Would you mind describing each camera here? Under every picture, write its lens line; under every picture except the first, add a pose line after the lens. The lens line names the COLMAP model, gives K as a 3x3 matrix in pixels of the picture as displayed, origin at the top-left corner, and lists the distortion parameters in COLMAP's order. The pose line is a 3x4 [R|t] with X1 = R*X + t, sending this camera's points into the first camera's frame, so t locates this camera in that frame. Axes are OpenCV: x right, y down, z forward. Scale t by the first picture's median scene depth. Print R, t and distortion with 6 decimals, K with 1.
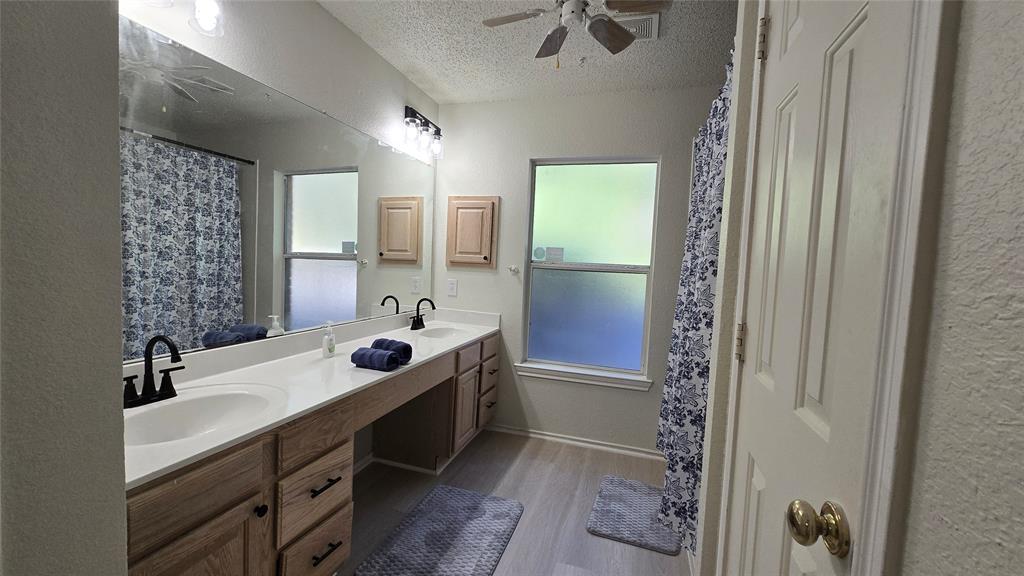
lens RADIAL K [[419.0, 0, 508.0], [0, 419.0, 291.3], [0, 0, 1]] dist [-0.008618, 0.000417]
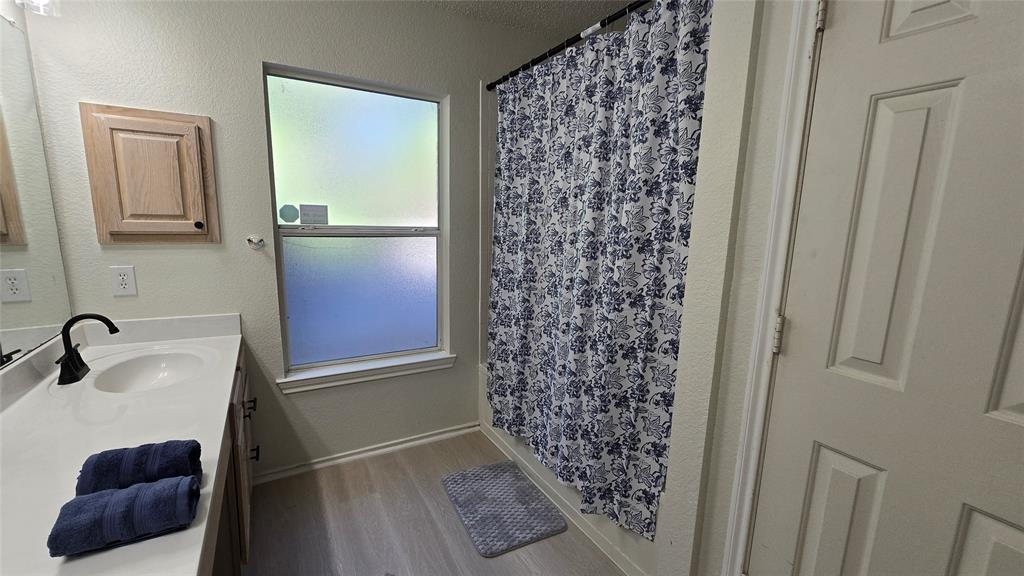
lens RADIAL K [[419.0, 0, 508.0], [0, 419.0, 291.3], [0, 0, 1]] dist [-0.008618, 0.000417]
pose [[0.675756, -0.156161, 0.720394, -0.199307], [0.053547, 0.985119, 0.163317, -0.060893], [-0.735178, -0.071787, 0.674062, 0.285095]]
